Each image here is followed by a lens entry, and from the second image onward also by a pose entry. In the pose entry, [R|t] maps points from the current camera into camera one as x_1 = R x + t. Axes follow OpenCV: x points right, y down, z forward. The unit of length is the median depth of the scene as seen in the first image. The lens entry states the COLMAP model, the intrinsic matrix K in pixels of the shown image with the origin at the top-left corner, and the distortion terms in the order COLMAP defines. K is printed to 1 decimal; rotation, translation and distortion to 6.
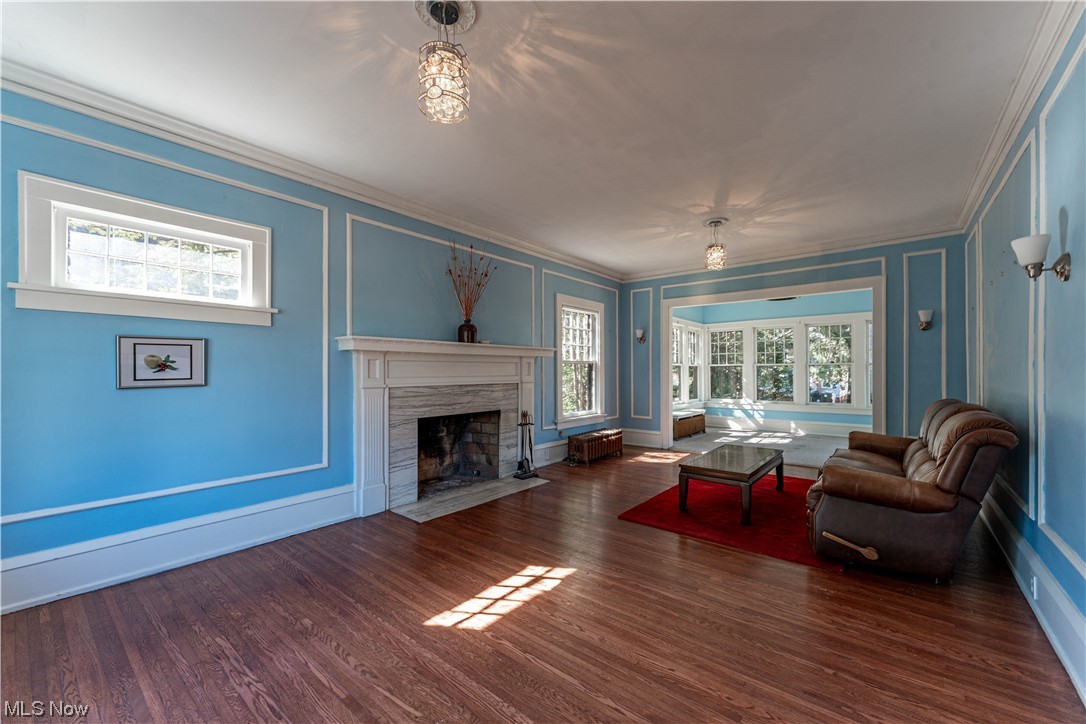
lens RADIAL K [[432.0, 0, 541.0], [0, 432.0, 369.5], [0, 0, 1]] dist [0.000388, 0.000022]
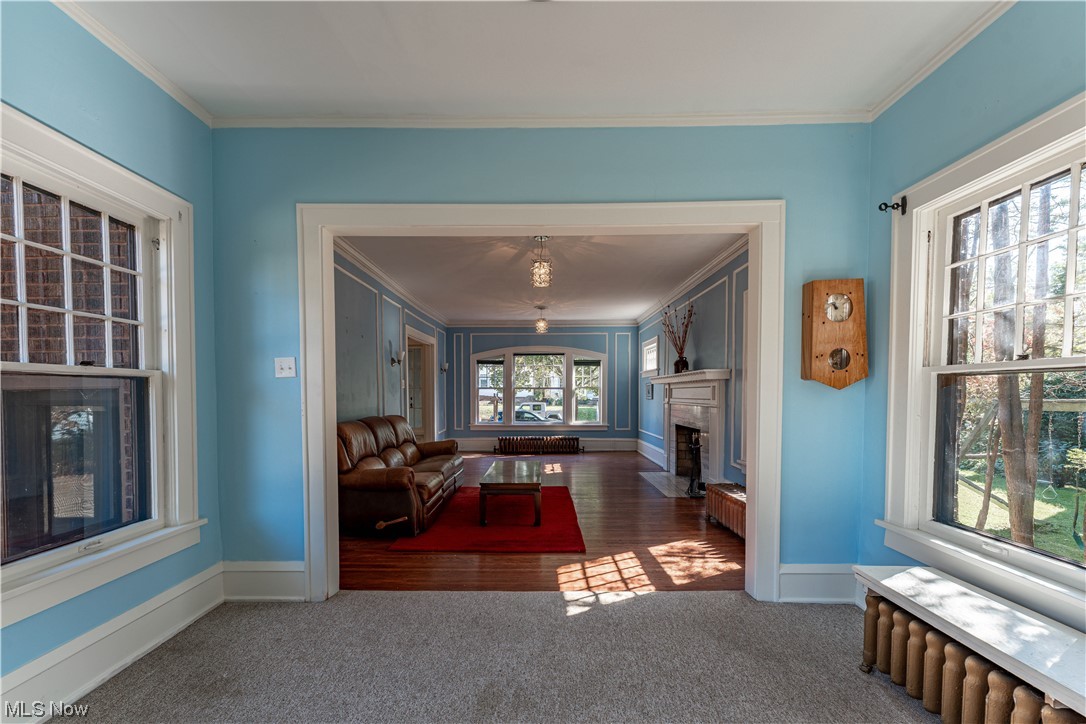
lens RADIAL K [[432.5, 0, 538.3], [0, 432.5, 357.3], [0, 0, 1]] dist [-0.000176, 0.000024]
pose [[-0.778337, -0.046375, -0.626132, 1.078460], [0.002577, 0.997024, -0.077050, -0.015268], [0.627841, -0.061584, -0.775901, 1.843537]]
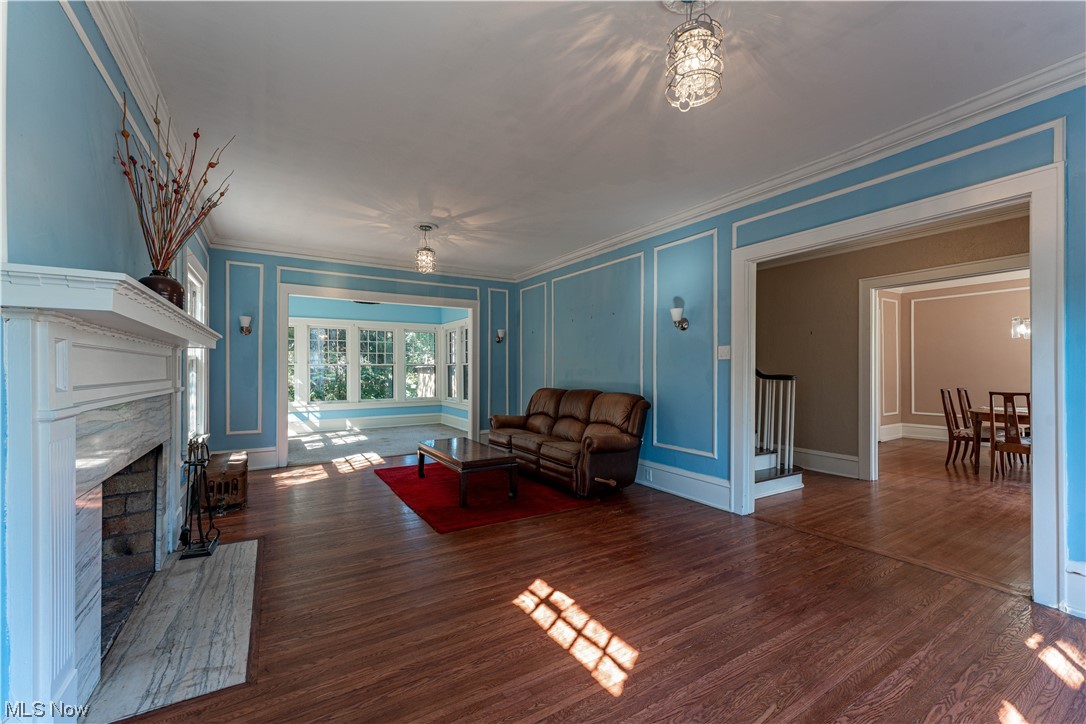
lens RADIAL K [[435.7, 0, 540.6], [0, 435.7, 367.5], [0, 0, 1]] dist [-0.001995, -0.000290]
pose [[0.325647, 0.005810, 0.945473, -0.510565], [-0.000863, 0.999983, -0.005848, 0.001167], [-0.945491, 0.001089, 0.325647, 0.420683]]
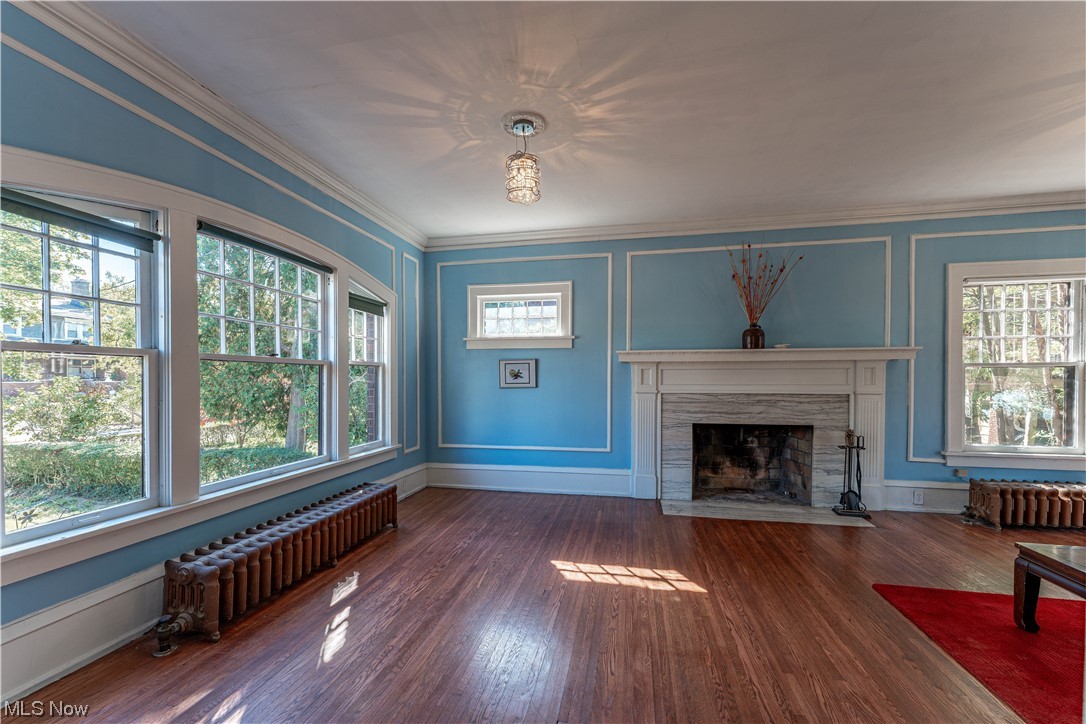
lens RADIAL K [[439.4, 0, 541.2], [0, 439.4, 383.3], [0, 0, 1]] dist [0.001280, 0.000154]
pose [[0.470873, 0.009590, -0.882149, 0.459146], [0.001506, 0.999931, 0.011674, 0.001250], [0.882200, -0.006825, 0.470826, 0.149610]]
